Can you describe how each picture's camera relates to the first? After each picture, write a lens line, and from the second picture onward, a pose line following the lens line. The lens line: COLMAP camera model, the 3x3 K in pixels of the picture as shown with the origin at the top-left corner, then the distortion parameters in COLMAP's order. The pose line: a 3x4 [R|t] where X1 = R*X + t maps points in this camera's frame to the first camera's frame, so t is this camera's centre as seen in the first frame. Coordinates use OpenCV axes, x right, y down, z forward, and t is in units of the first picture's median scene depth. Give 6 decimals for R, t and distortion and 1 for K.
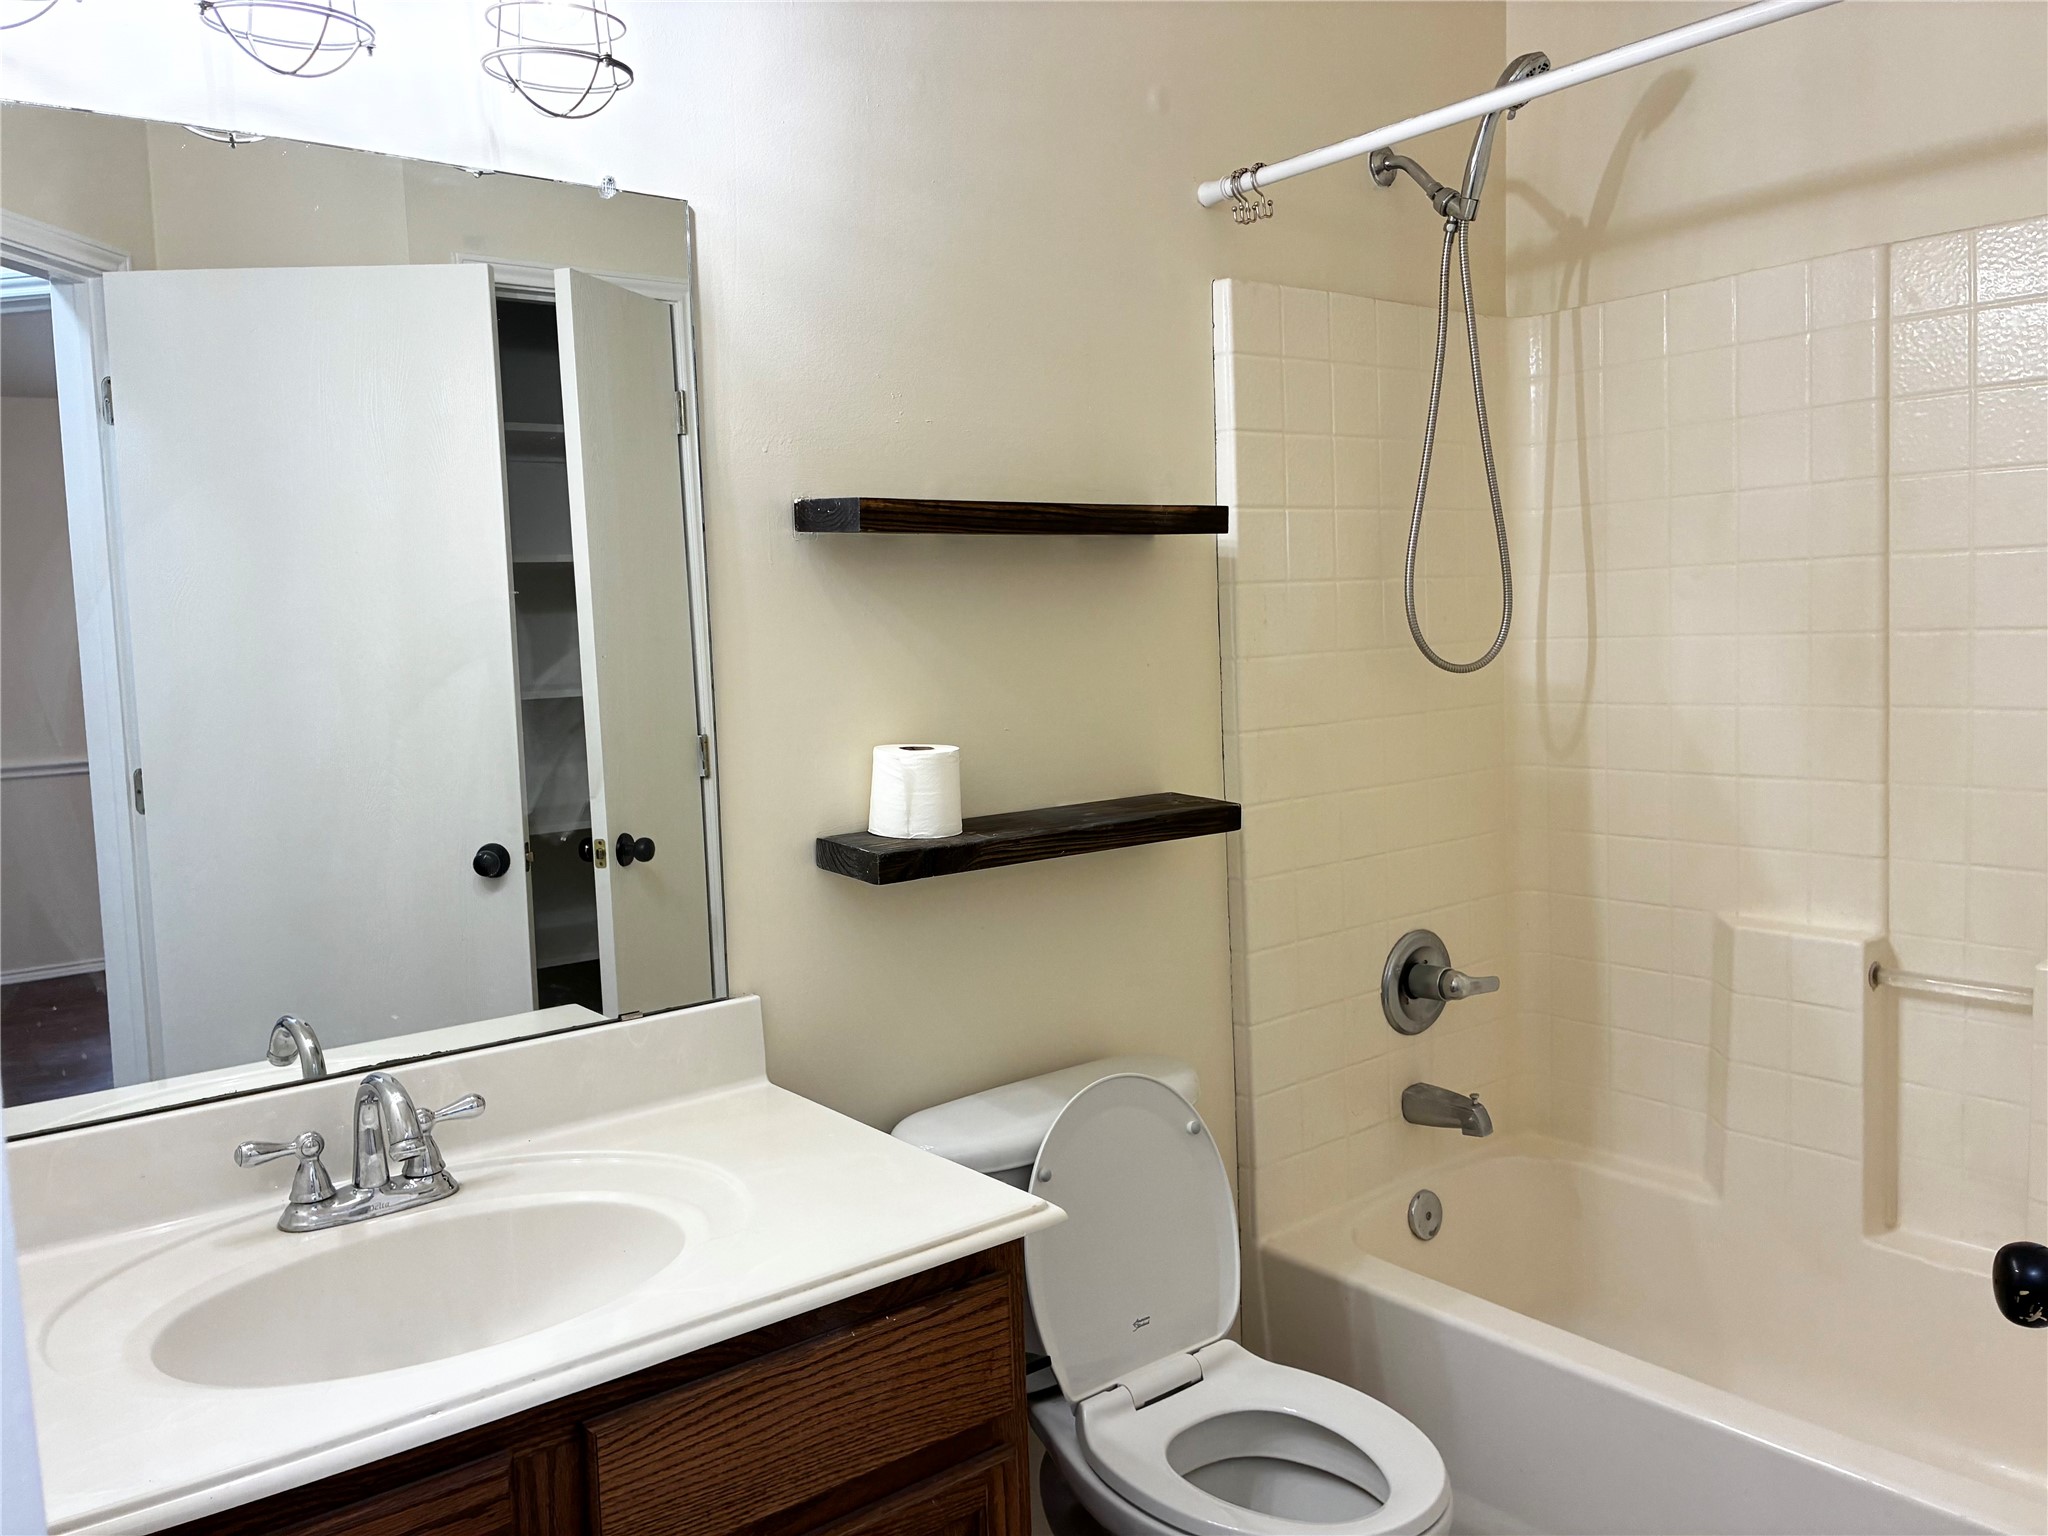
lens RADIAL K [[1551.6, 0, 1024.3], [0, 1551.6, 771.0], [0, 0, 1]] dist [0.043773, -0.048016]
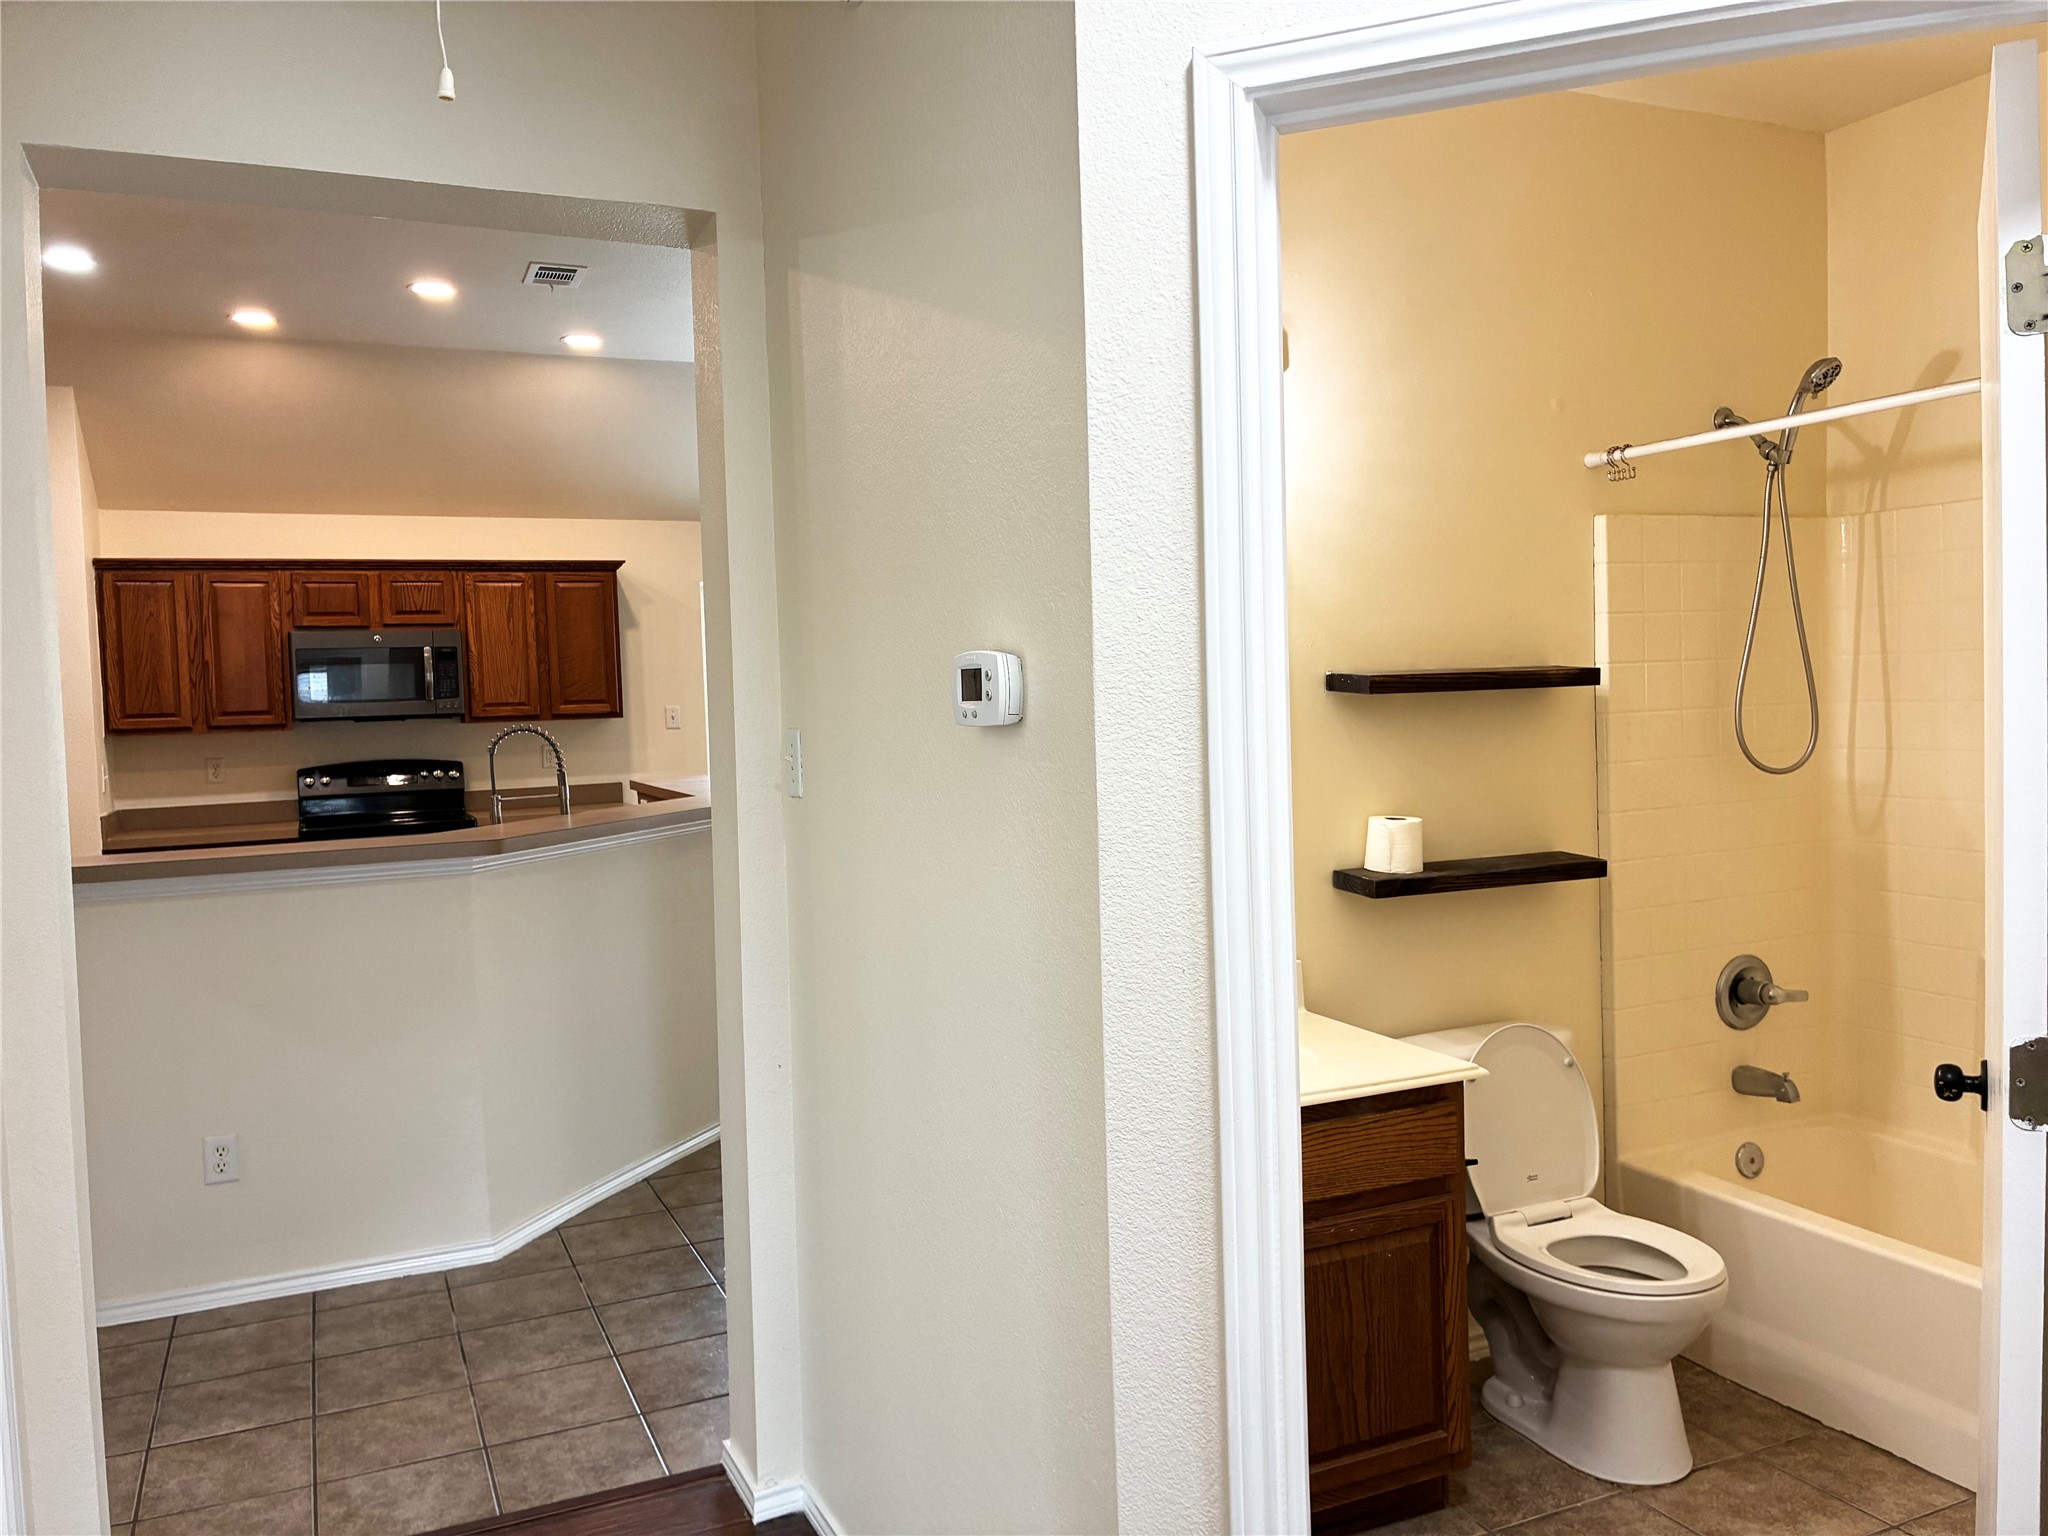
lens RADIAL K [[1551.6, 0, 1018.0], [0, 1551.6, 761.5], [0, 0, 1]] dist [0.043773, -0.048016]
pose [[0.967366, 0.018677, -0.252695, -0.034205], [-0.028608, 0.998954, -0.035680, -0.004230], [0.251764, 0.041745, 0.966888, -0.612928]]
